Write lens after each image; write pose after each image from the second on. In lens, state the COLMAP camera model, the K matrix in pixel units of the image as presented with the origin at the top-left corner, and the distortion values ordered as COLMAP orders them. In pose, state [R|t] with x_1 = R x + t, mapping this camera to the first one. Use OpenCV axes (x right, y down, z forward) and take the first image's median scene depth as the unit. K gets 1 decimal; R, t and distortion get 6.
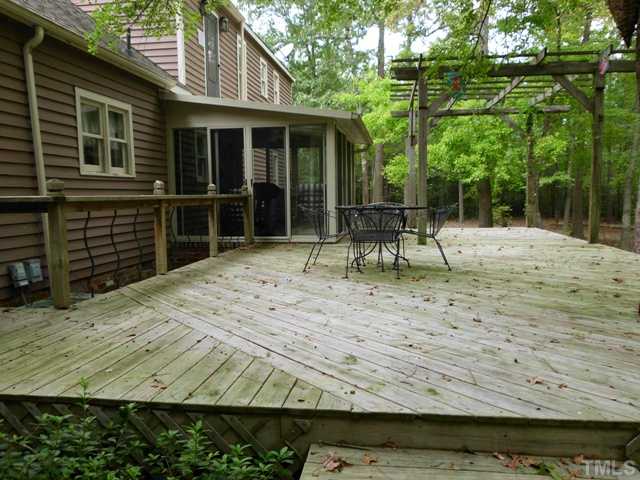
lens RADIAL K [[529.3, 0, 321.1], [0, 529.3, 241.8], [0, 0, 1]] dist [-0.056840, 0.044215]
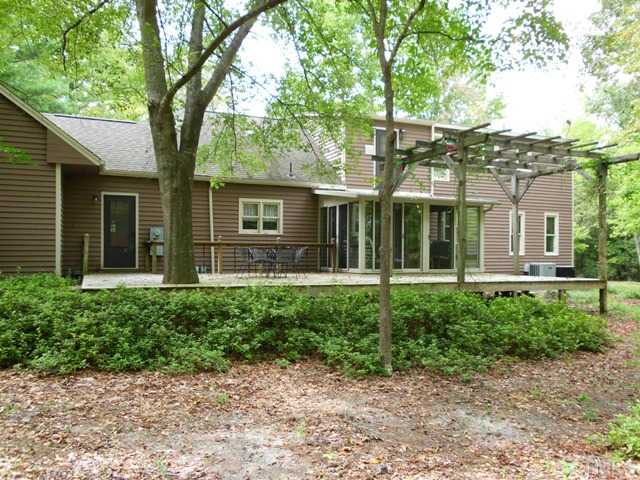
lens RADIAL K [[529.3, 0, 319.2], [0, 529.3, 244.3], [0, 0, 1]] dist [-0.056840, 0.044215]
pose [[0.505151, 0.003181, -0.863025, 1.781918], [-0.089607, 0.994782, -0.048783, 0.004519], [0.858366, 0.101975, 0.502800, 0.104155]]
